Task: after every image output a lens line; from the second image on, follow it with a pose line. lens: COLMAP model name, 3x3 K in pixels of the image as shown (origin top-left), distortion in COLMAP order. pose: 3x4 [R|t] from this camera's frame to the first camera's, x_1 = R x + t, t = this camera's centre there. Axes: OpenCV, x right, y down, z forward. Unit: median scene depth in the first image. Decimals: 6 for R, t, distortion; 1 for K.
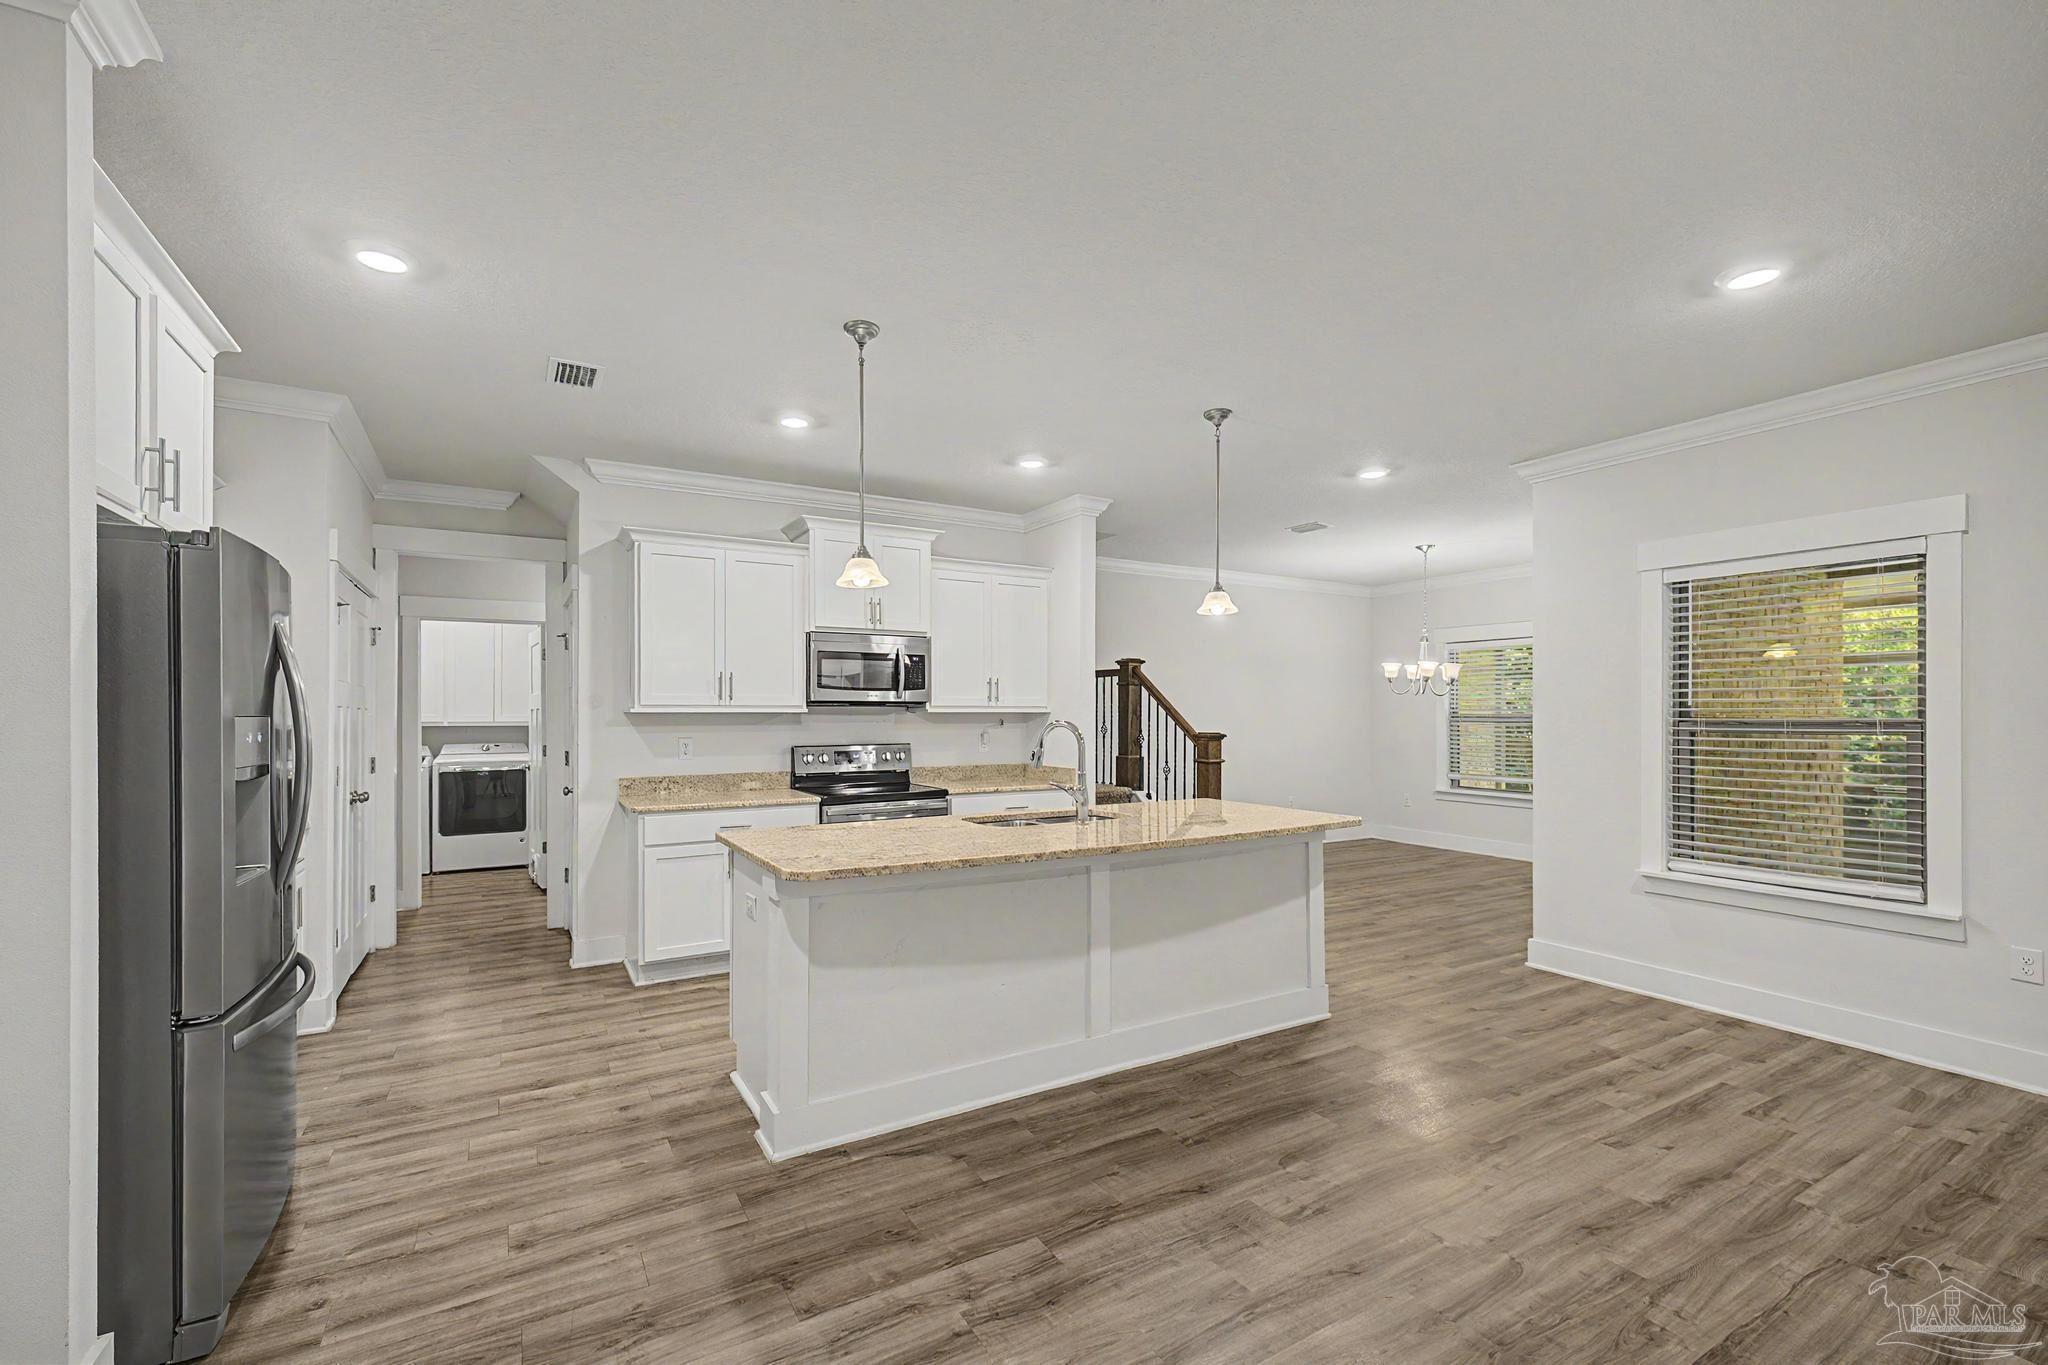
lens RADIAL K [[881.3, 0, 1038.6], [0, 881.3, 702.8], [0, 0, 1]] dist [0.000283, 0.000044]
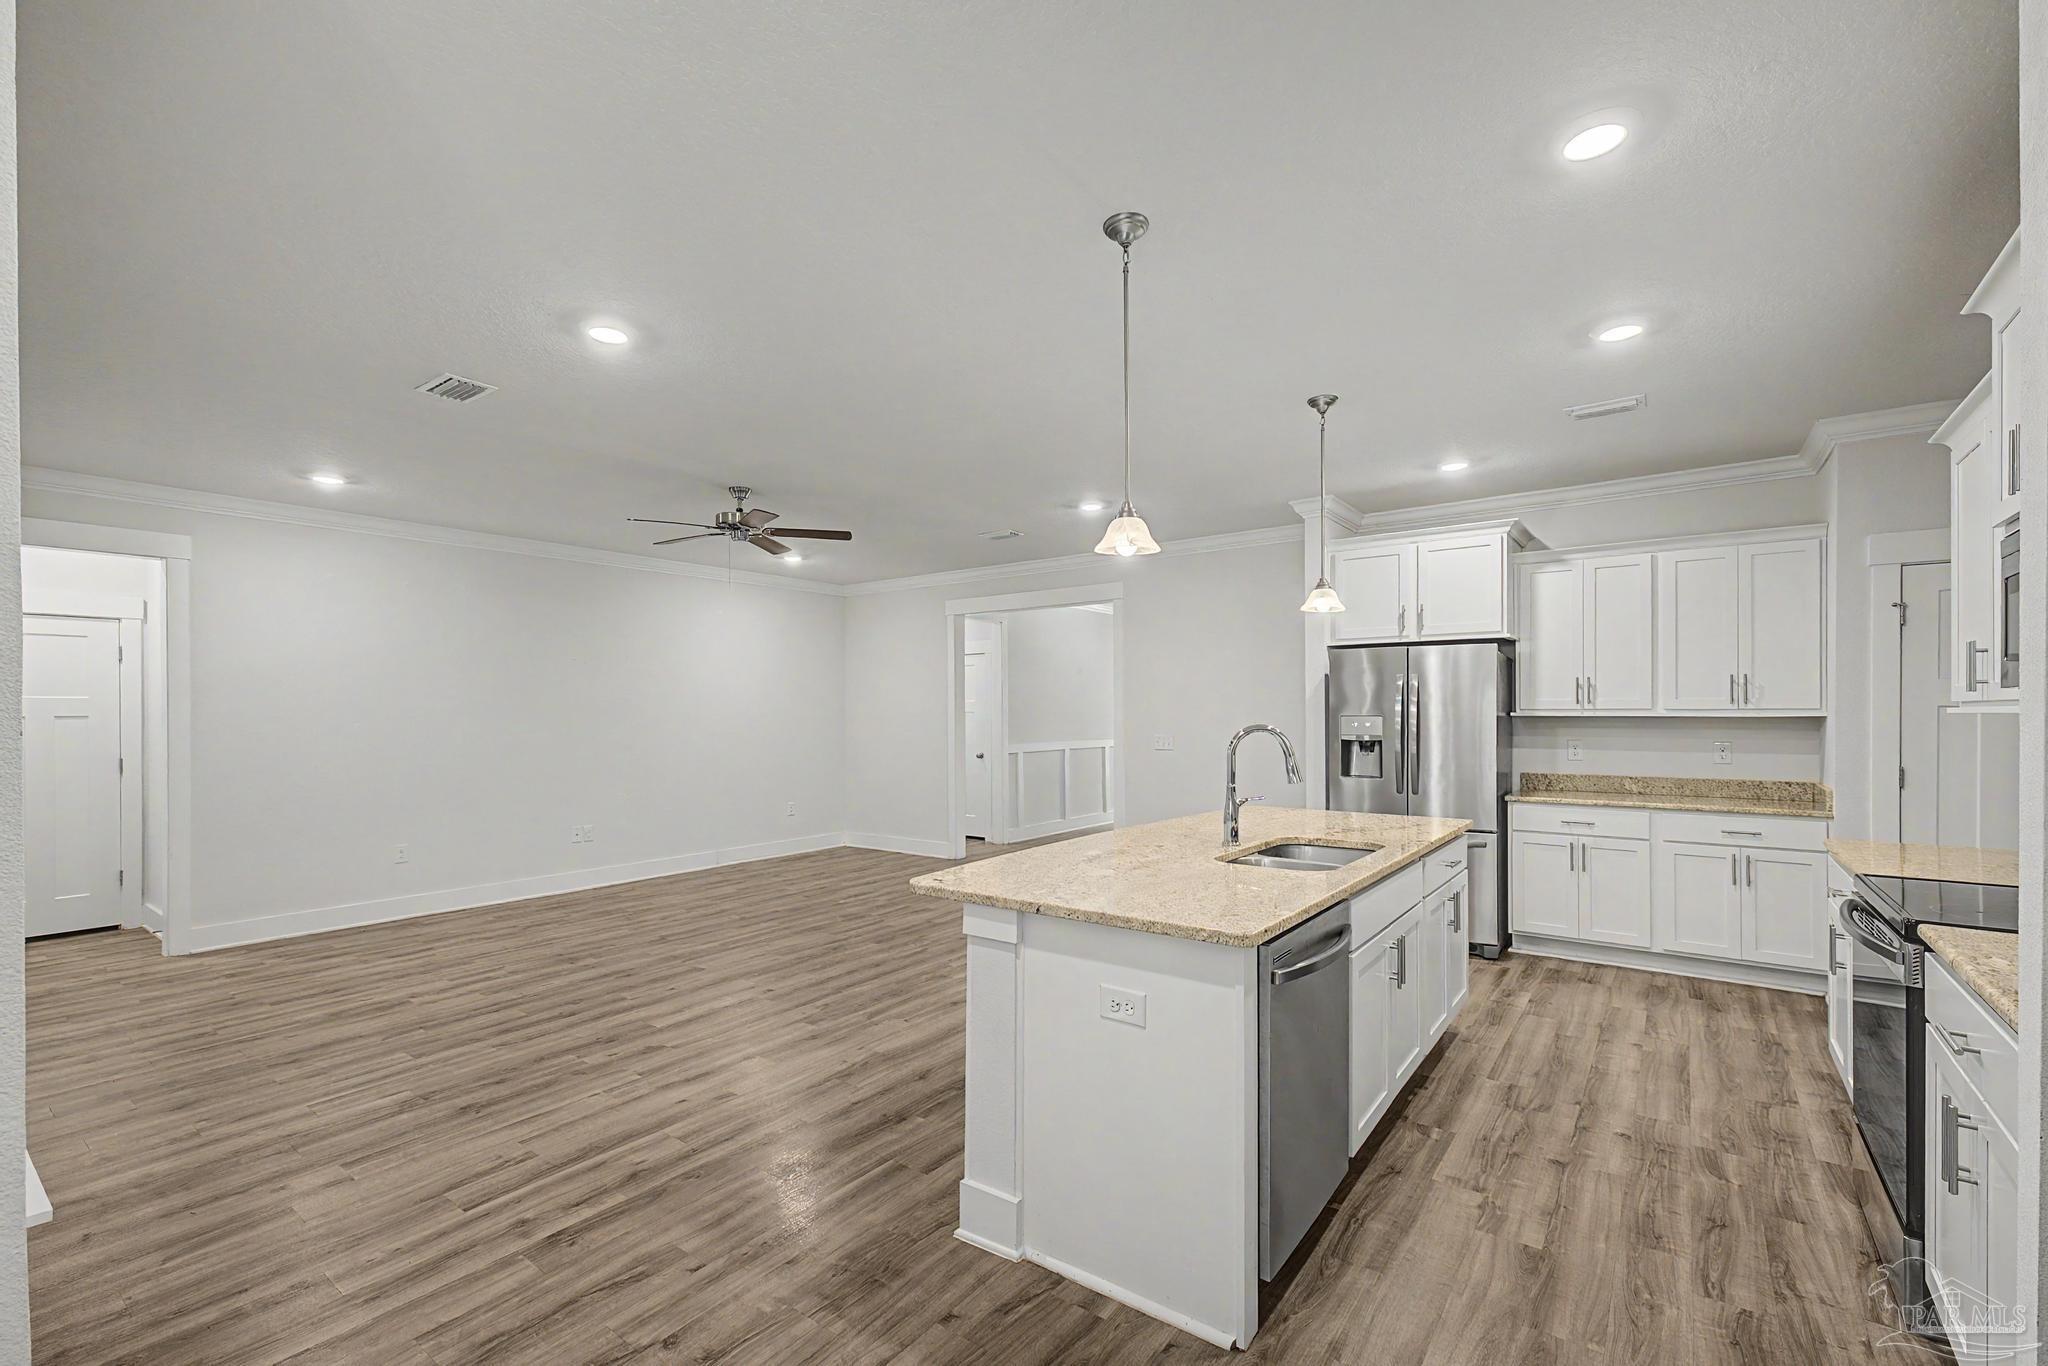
lens RADIAL K [[881.3, 0, 1035.5], [0, 881.3, 704.7], [0, 0, 1]] dist [0.000283, 0.000044]
pose [[-0.927176, -0.000530, -0.374626, 0.561211], [0.006716, 0.999815, -0.018038, 0.009703], [0.374567, -0.019241, -0.927000, 1.758456]]
